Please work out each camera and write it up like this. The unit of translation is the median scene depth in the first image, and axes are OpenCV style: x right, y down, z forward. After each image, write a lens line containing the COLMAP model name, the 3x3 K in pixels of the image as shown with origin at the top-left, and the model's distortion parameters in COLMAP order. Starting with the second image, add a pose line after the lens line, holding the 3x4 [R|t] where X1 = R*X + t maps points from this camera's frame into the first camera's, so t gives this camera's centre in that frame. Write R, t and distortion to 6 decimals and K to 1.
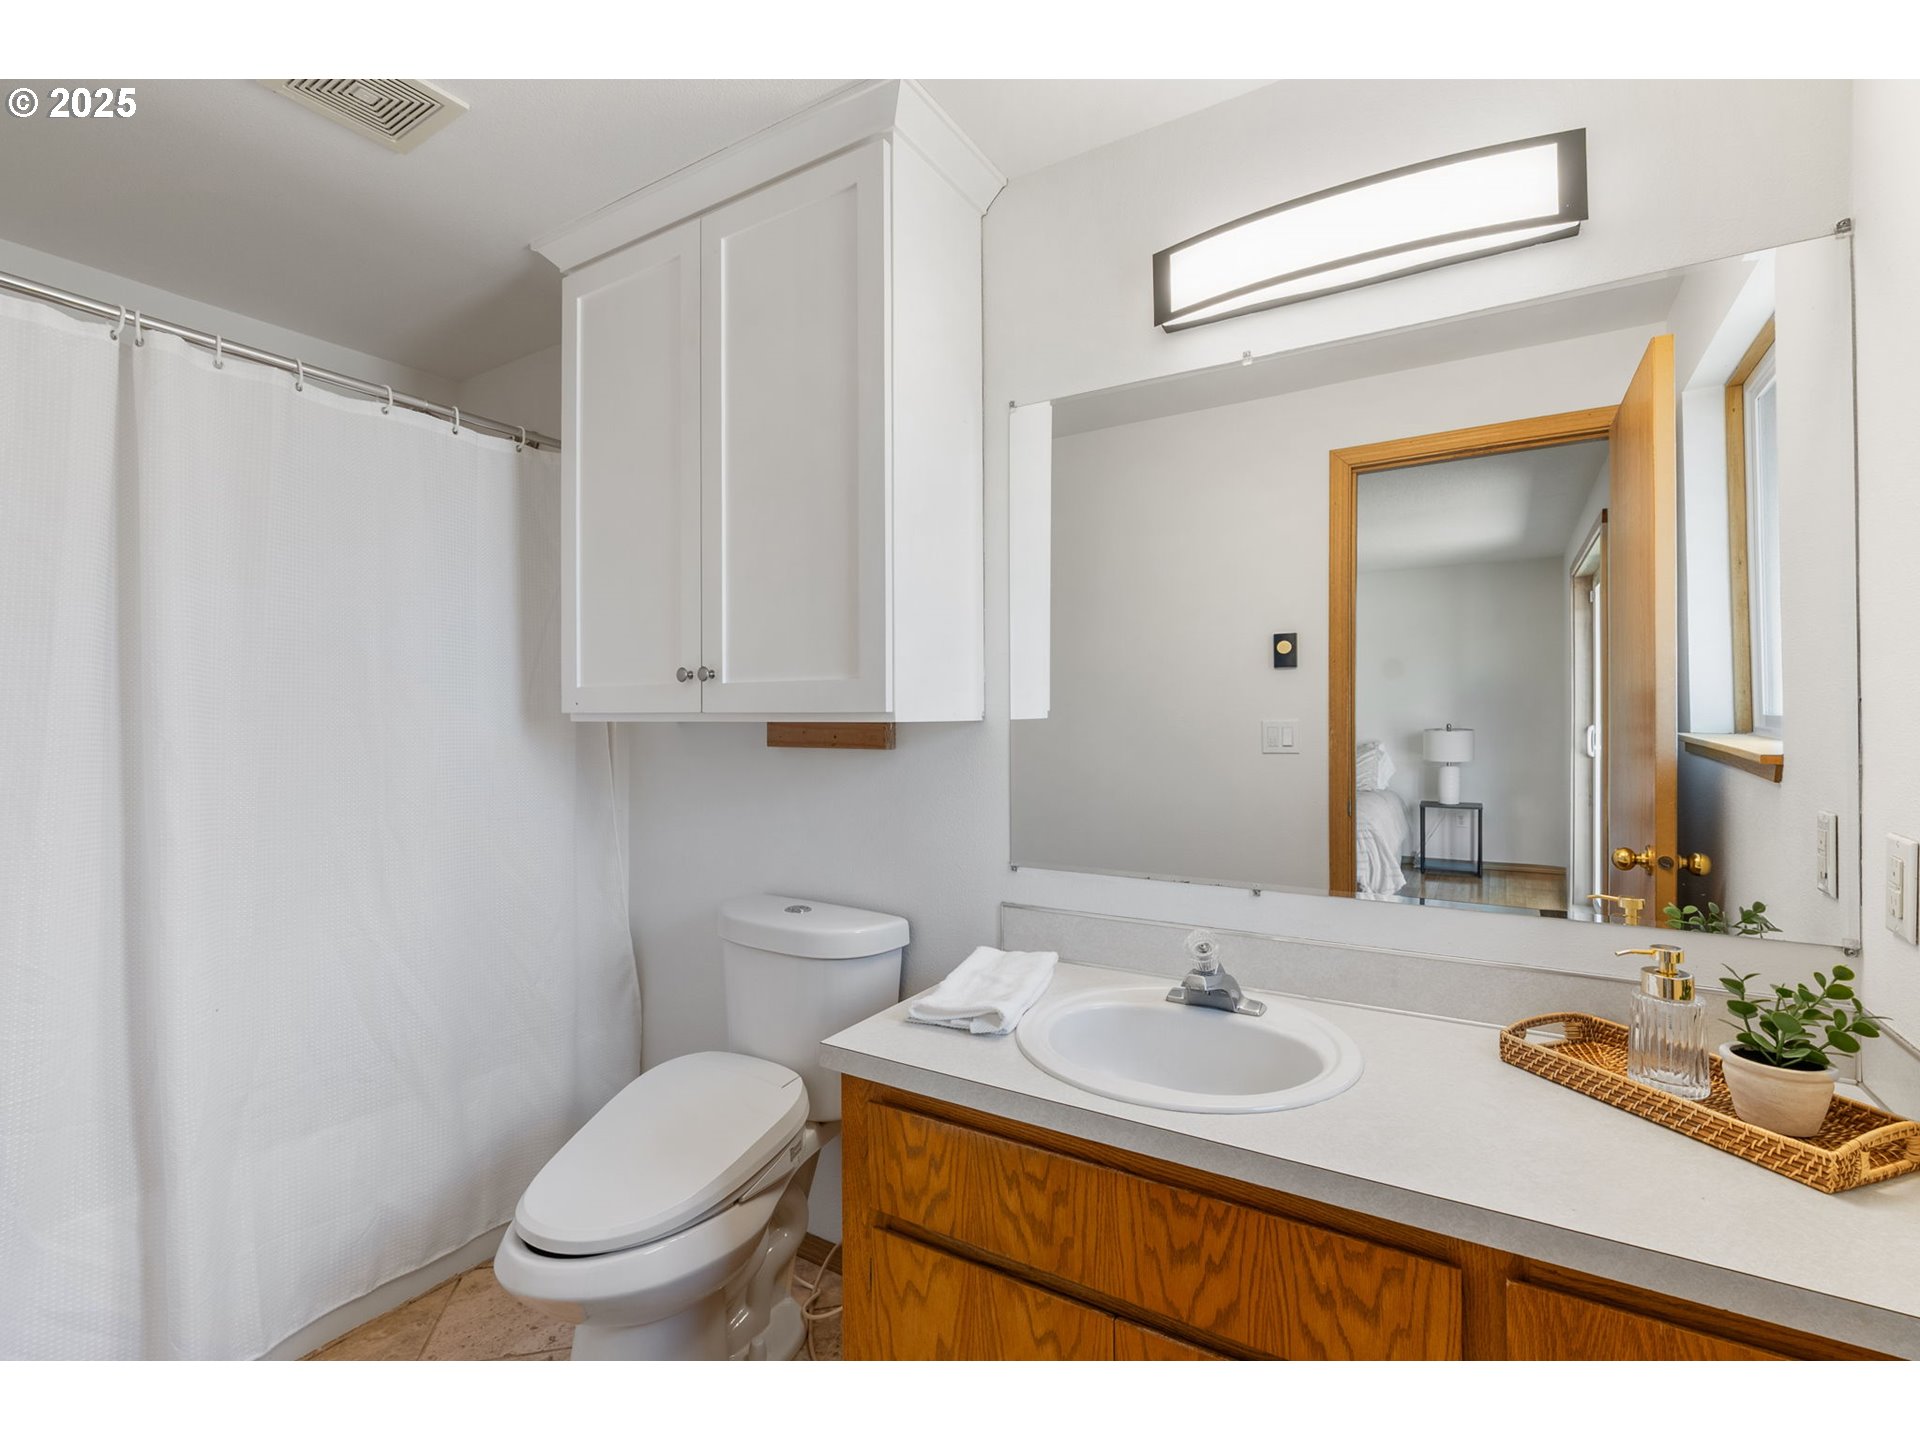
lens RADIAL K [[871.4, 0, 954.6], [0, 871.4, 707.7], [0, 0, 1]] dist [-0.009300, -0.000148]
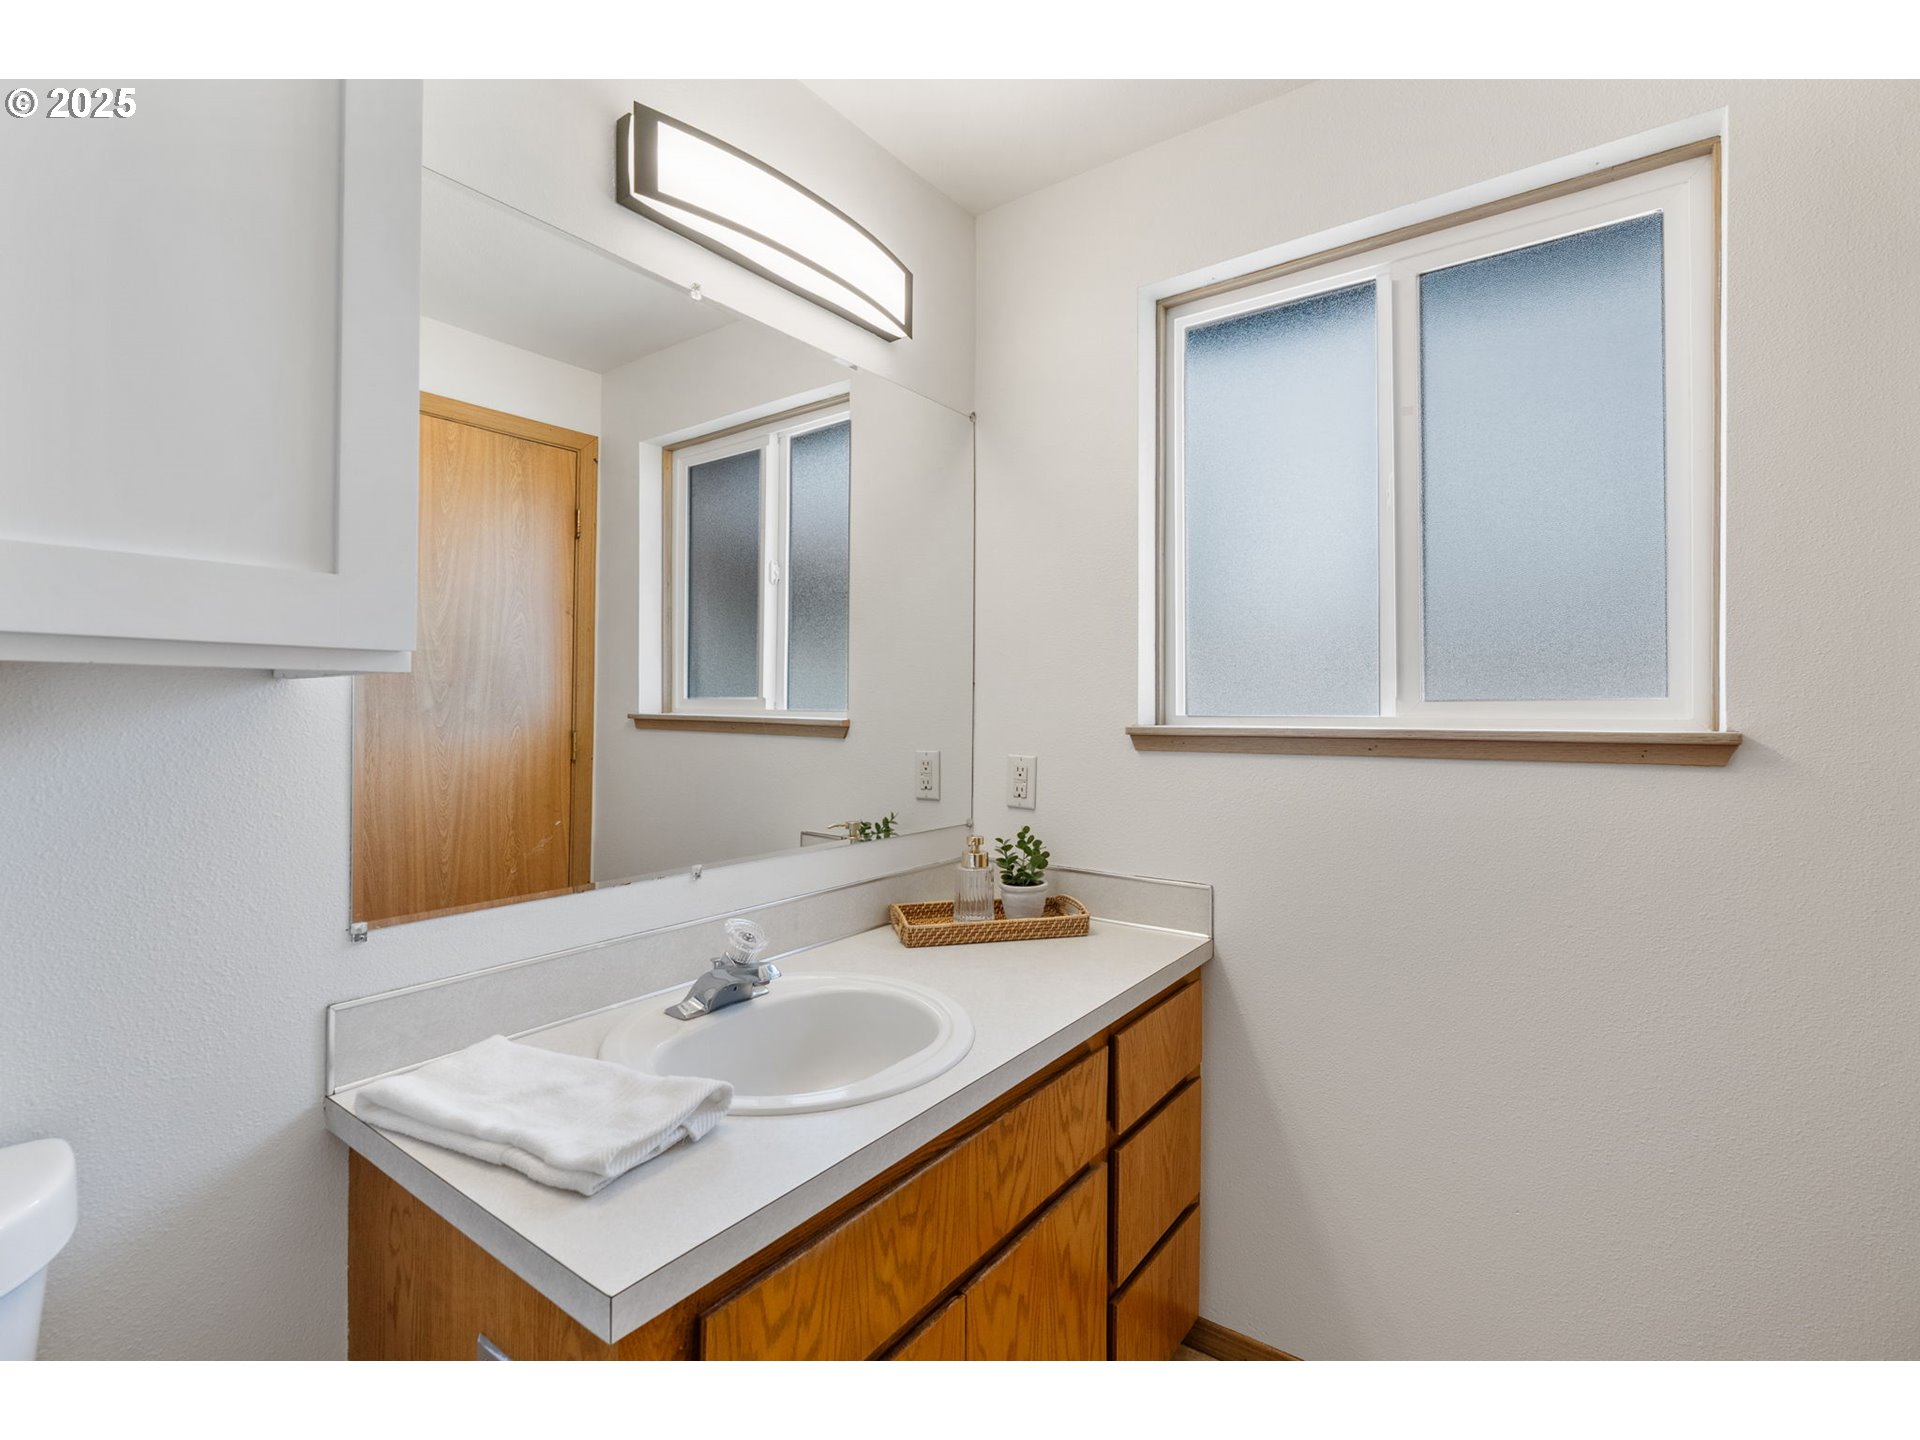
lens RADIAL K [[871.4, 0, 954.6], [0, 871.4, 707.7], [0, 0, 1]] dist [-0.009300, -0.000148]
pose [[0.082037, 0.005600, 0.996614, -0.742213], [-0.008467, 0.999952, -0.004922, 0.050357], [-0.996593, -0.008034, 0.082080, 0.882591]]
